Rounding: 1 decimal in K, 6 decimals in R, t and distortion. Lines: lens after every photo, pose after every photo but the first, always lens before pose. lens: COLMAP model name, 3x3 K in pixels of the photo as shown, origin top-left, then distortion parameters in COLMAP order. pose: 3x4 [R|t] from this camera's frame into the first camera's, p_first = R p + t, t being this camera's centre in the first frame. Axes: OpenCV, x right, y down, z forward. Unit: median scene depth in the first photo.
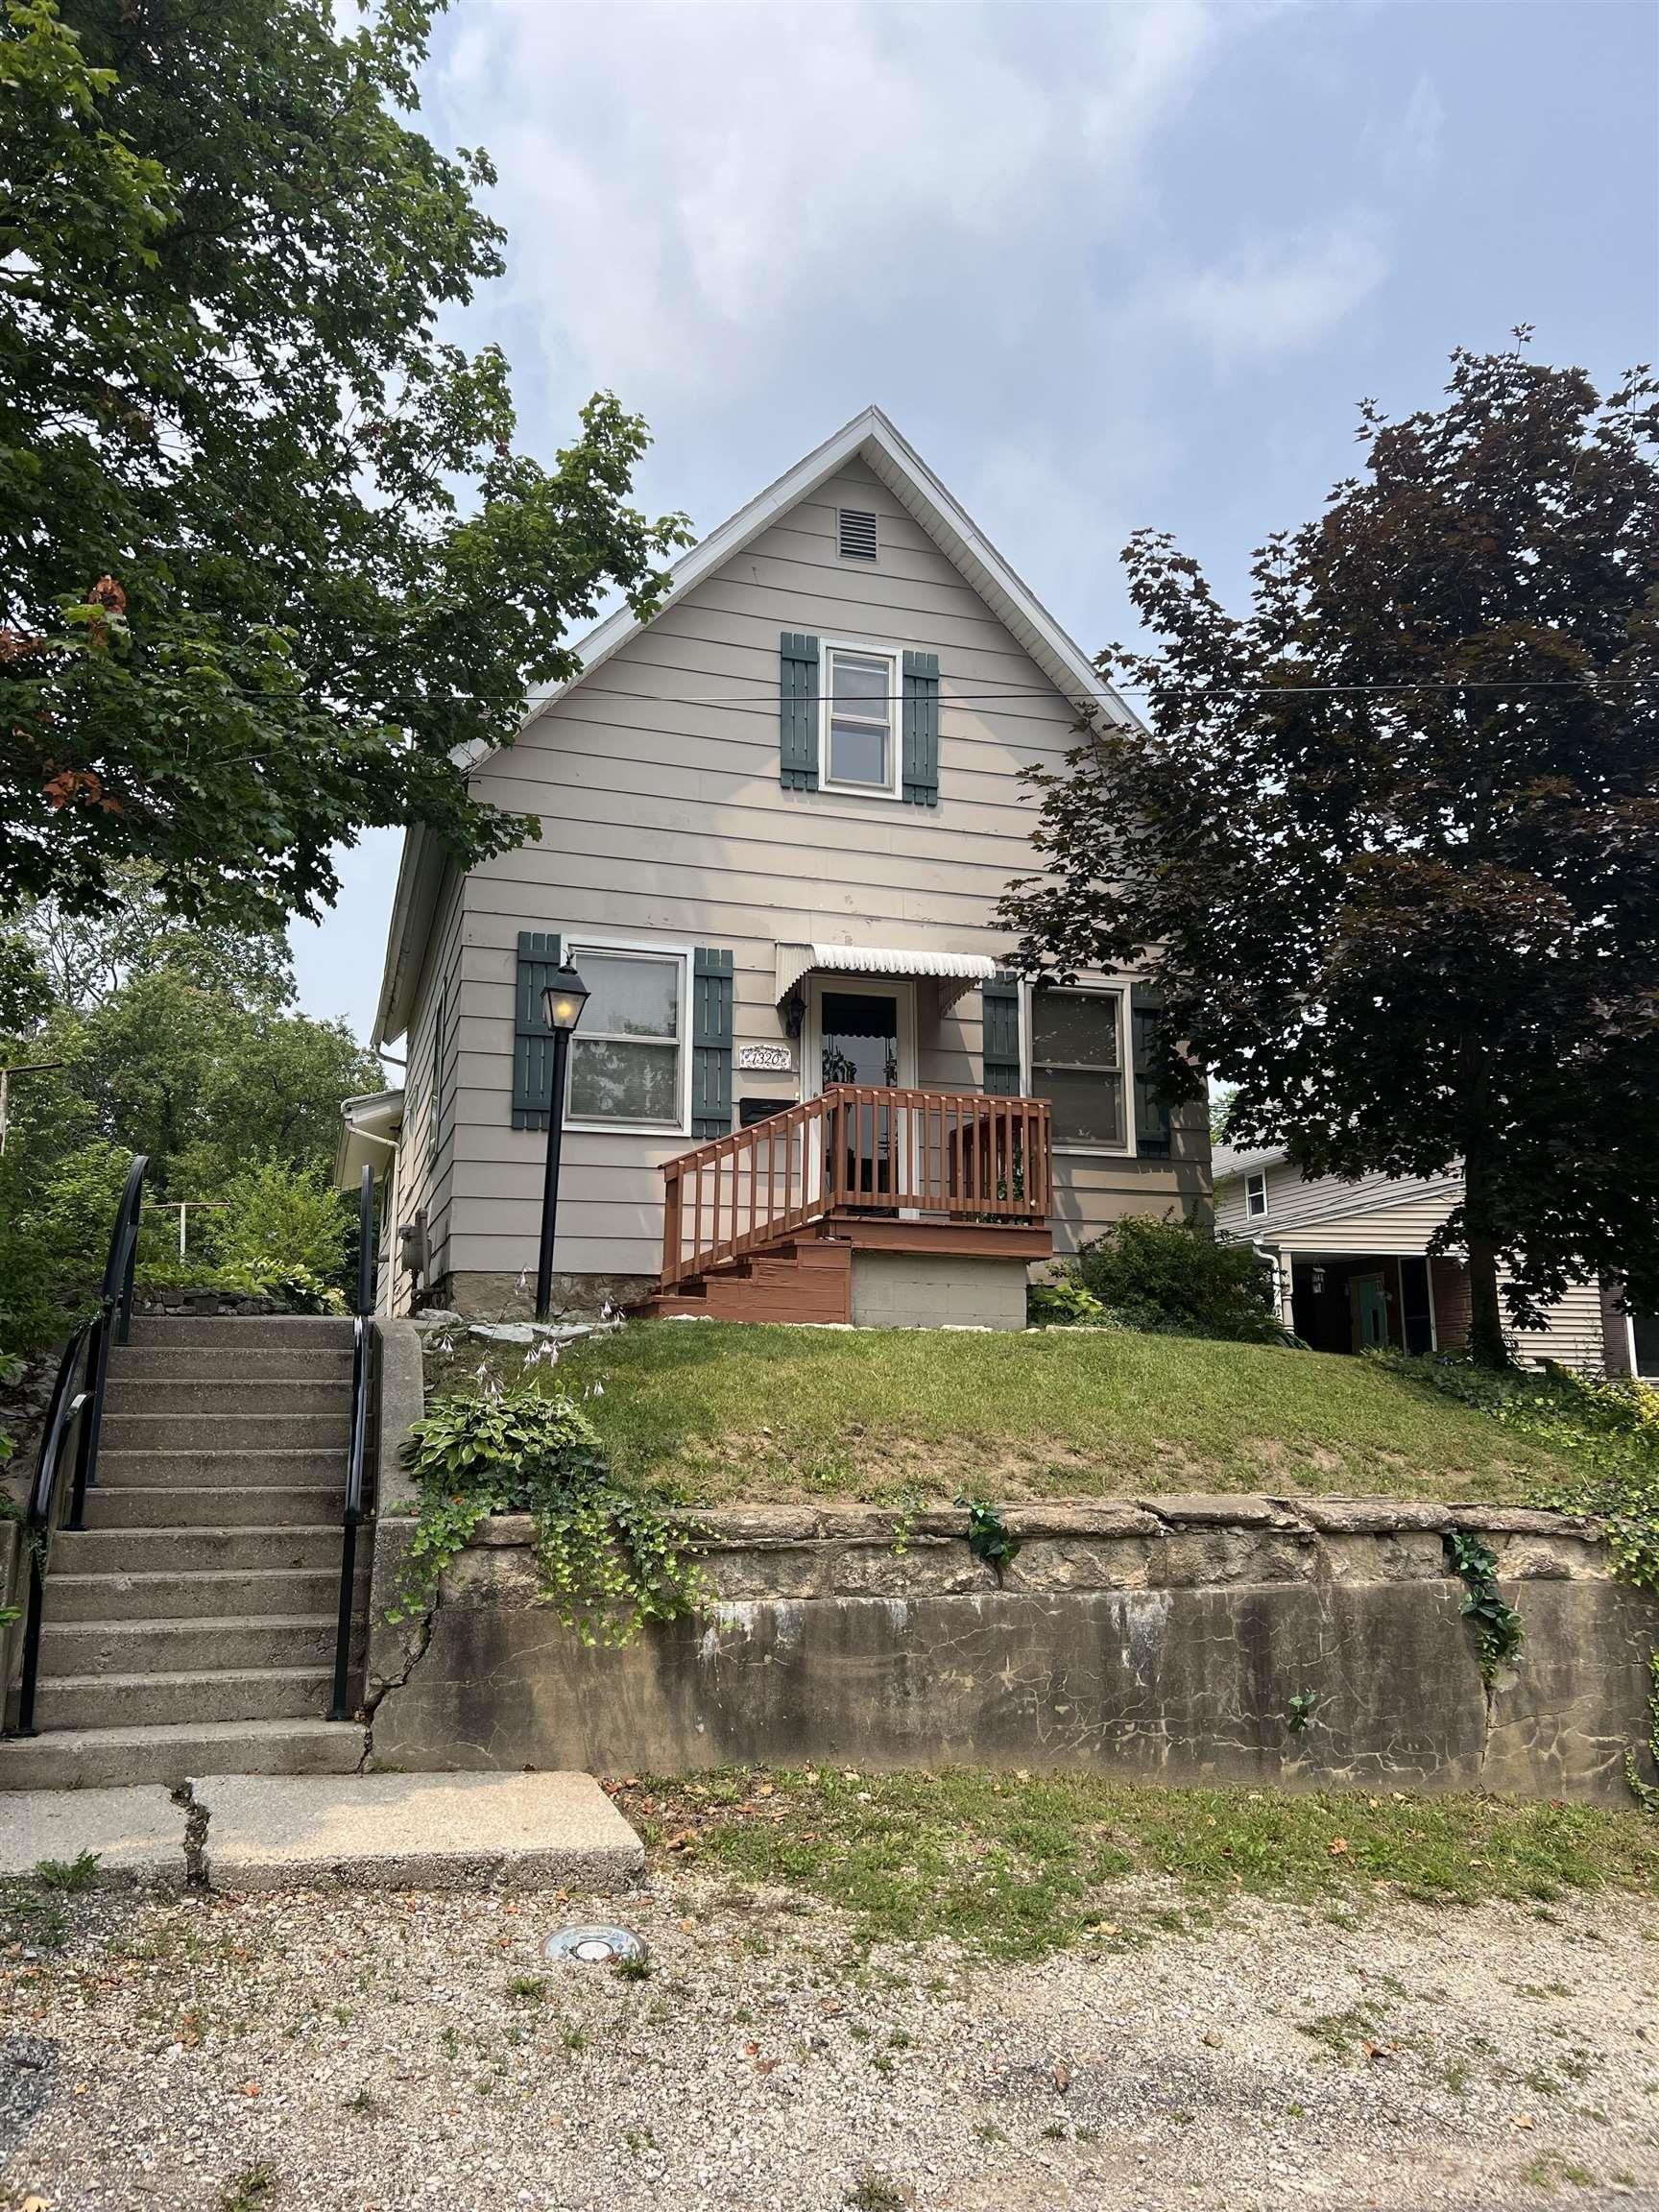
lens RADIAL K [[1671.6, 0, 835.7], [0, 1671.6, 1105.3], [0, 0, 1]] dist [-0.001470, -0.000836]
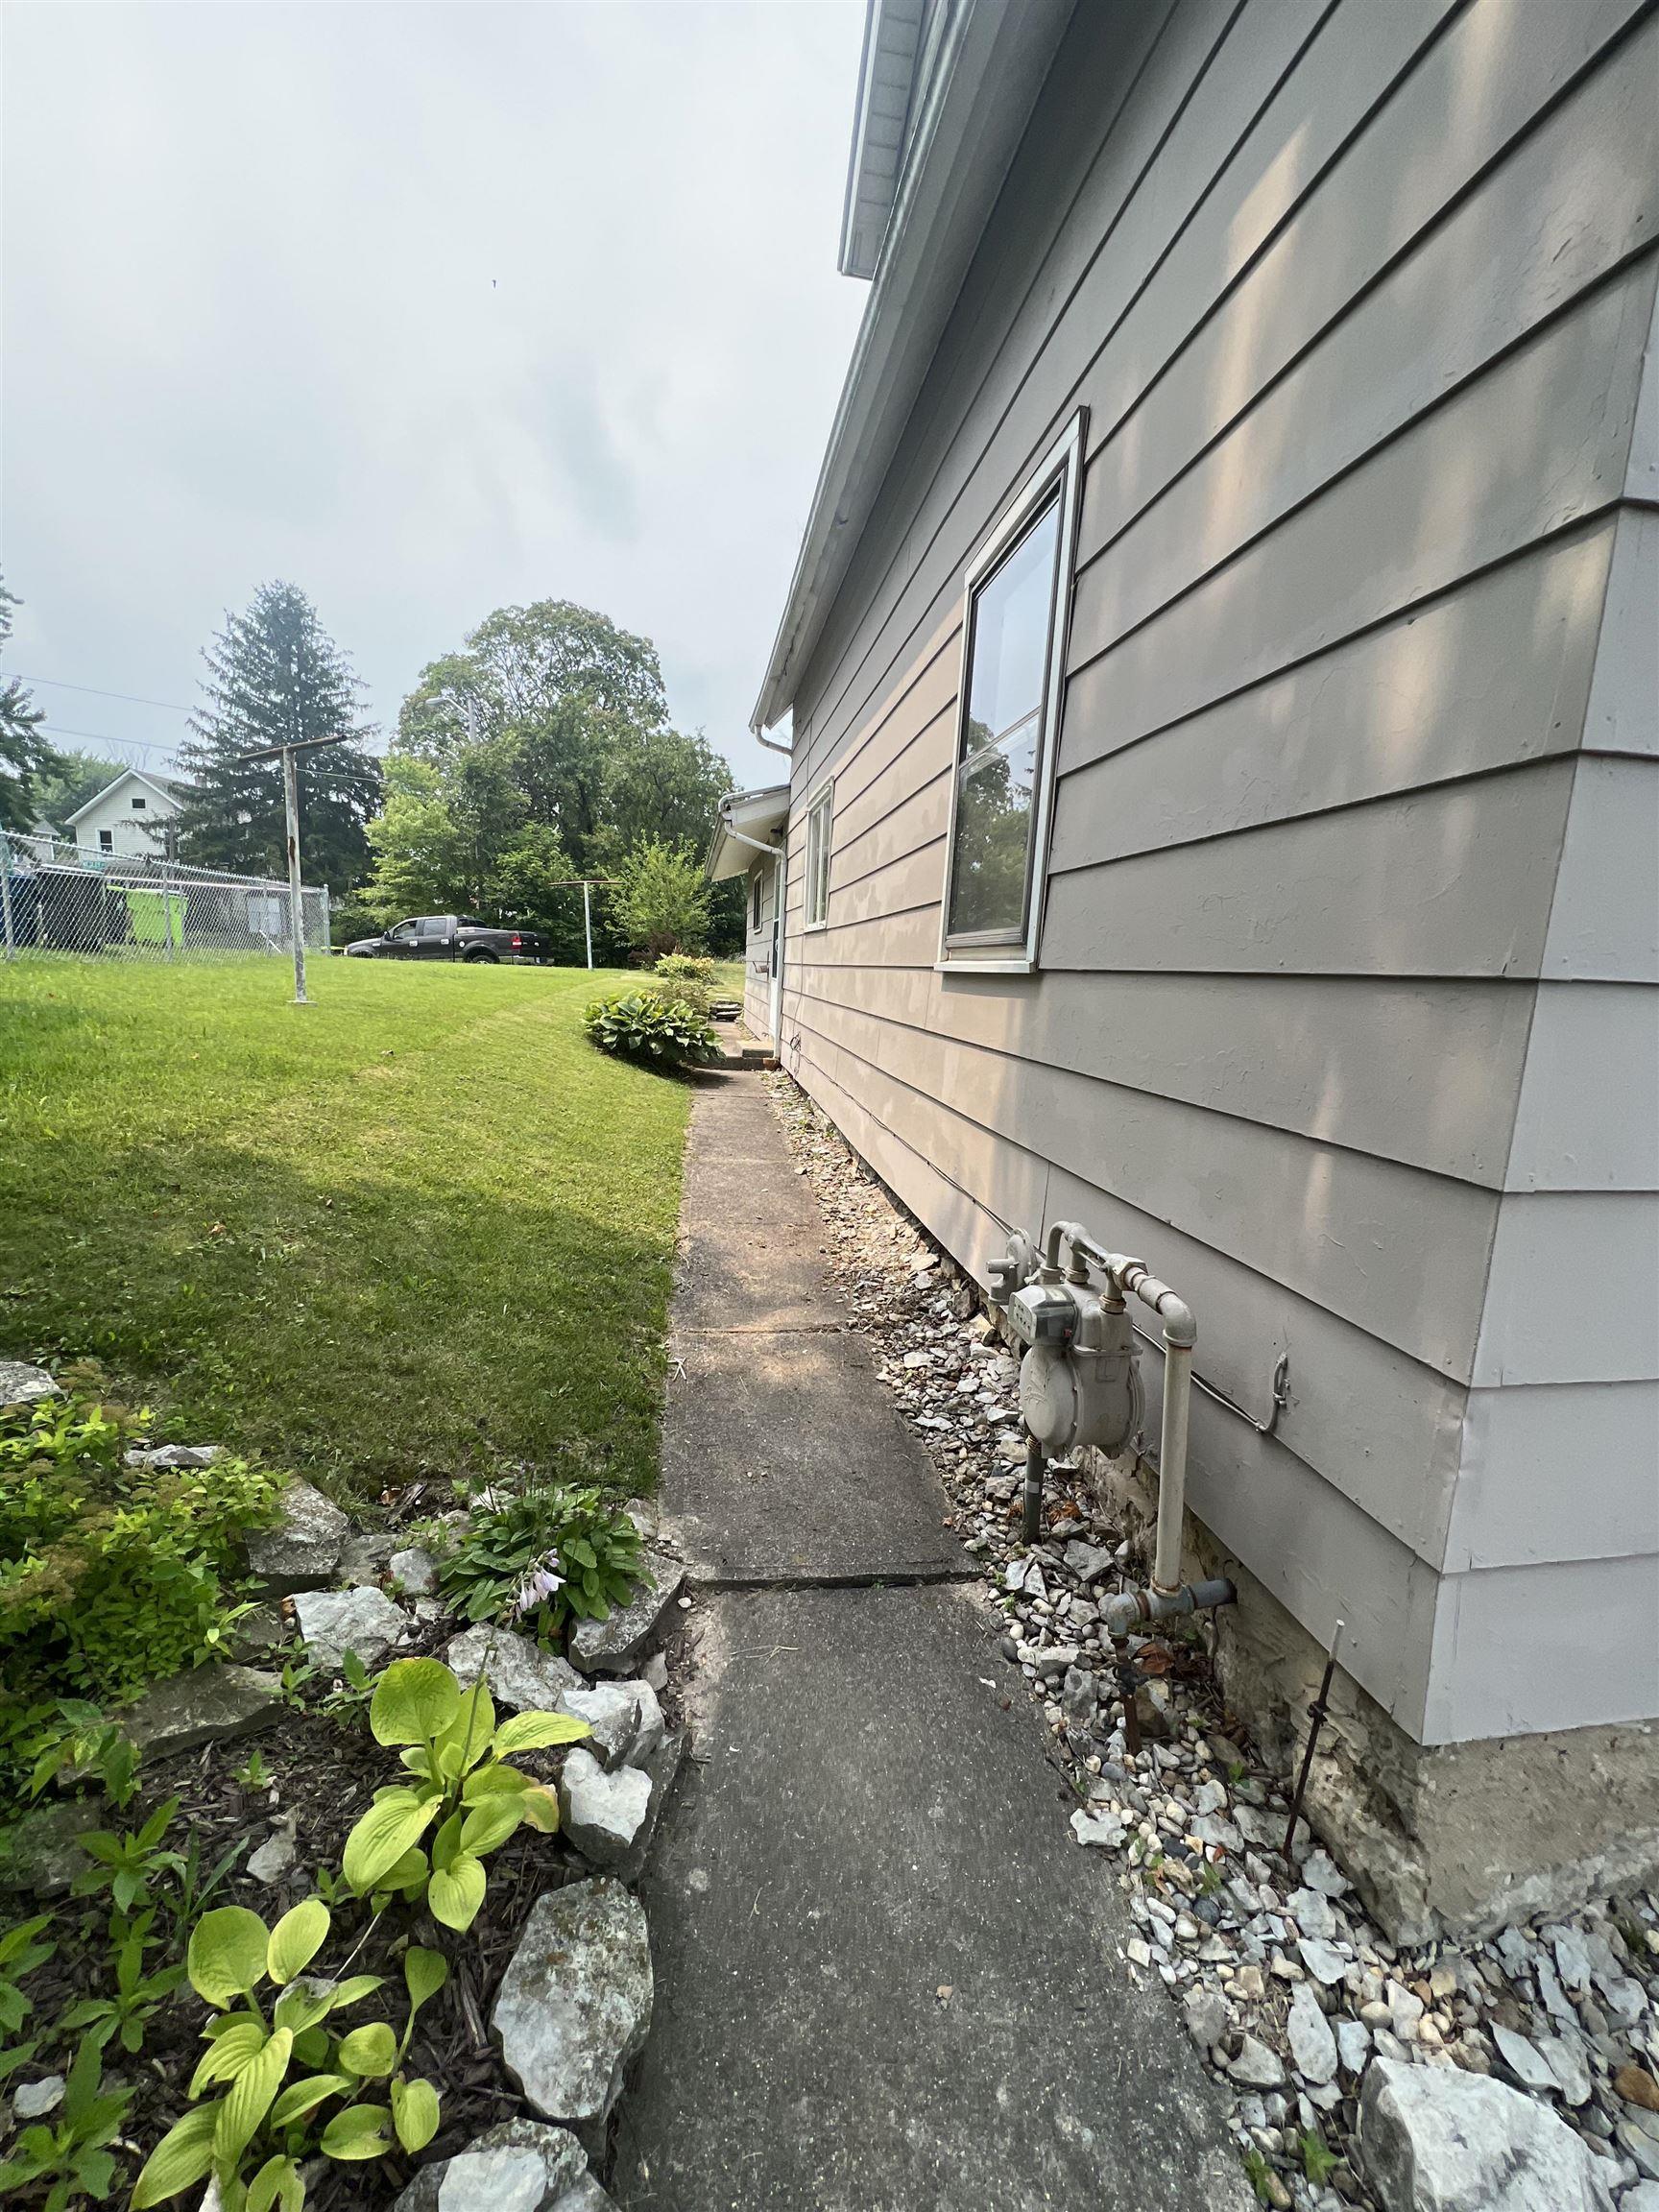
lens RADIAL K [[883.3, 0, 824.1], [0, 883.3, 1112.8], [0, 0, 1]] dist [-0.001111, -0.000150]
pose [[0.988331, 0.064697, -0.137901, -0.086030], [-0.014732, 0.941674, 0.336205, -0.001673], [0.151609, -0.330250, 0.931638, 0.270423]]
